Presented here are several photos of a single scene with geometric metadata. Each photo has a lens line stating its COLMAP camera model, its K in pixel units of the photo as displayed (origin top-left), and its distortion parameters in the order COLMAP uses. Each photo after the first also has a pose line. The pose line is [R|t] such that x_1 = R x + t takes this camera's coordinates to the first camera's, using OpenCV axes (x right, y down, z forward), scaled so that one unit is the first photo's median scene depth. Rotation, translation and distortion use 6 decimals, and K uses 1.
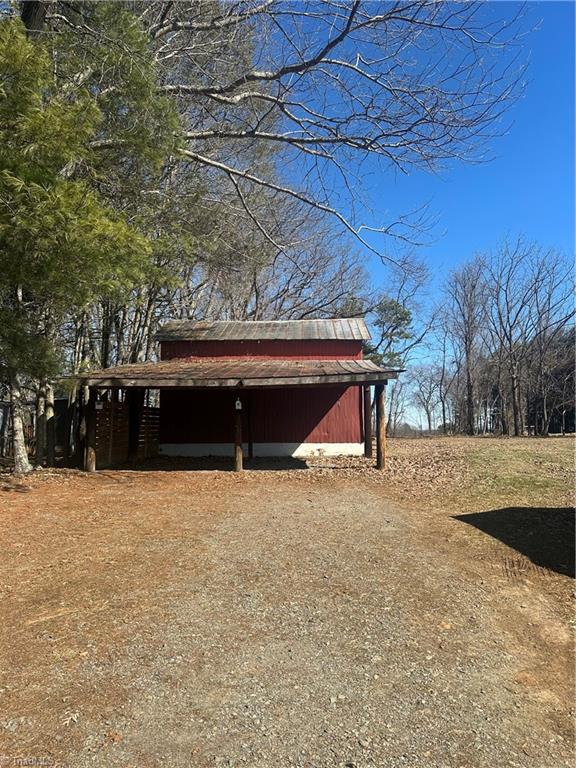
lens RADIAL K [[537.3, 0, 288.0], [0, 537.3, 384.0], [0, 0, 1]] dist [0.001038, 0.000073]
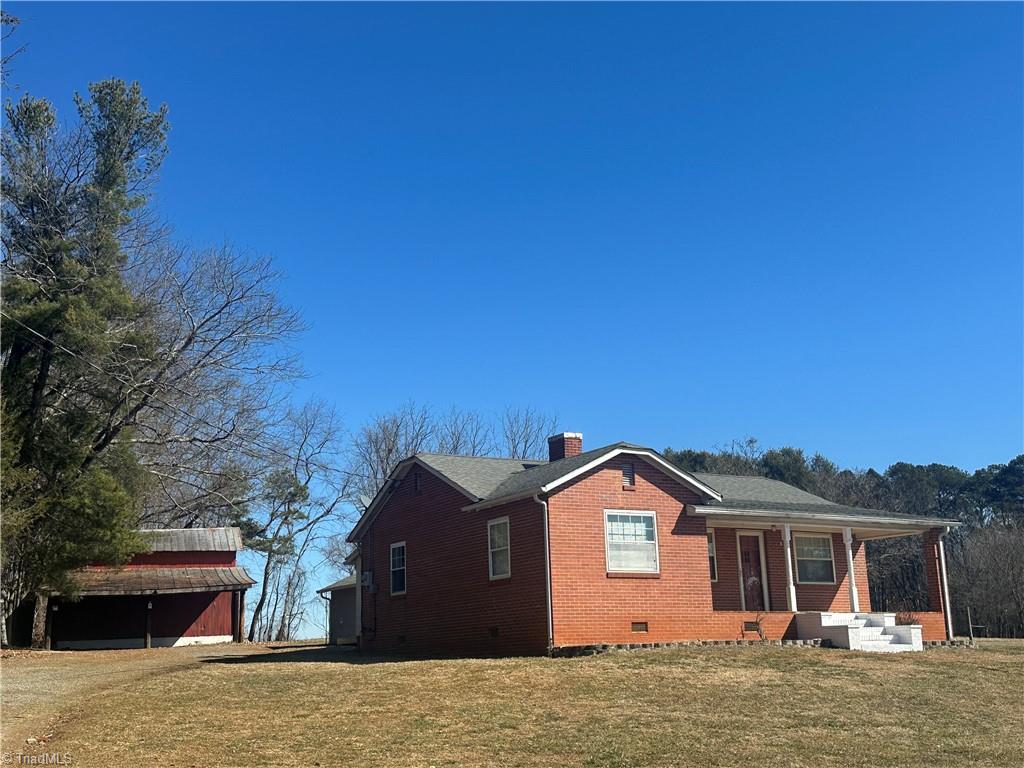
lens RADIAL K [[1206.2, 0, 512.0], [0, 1206.2, 384.0], [0, 0, 1]] dist [0.160804, -0.038895]
pose [[0.943456, 0.045561, 0.328351, -0.209810], [0.000495, 0.990316, -0.138833, -0.072795], [-0.331496, 0.131145, 0.934297, -1.948611]]
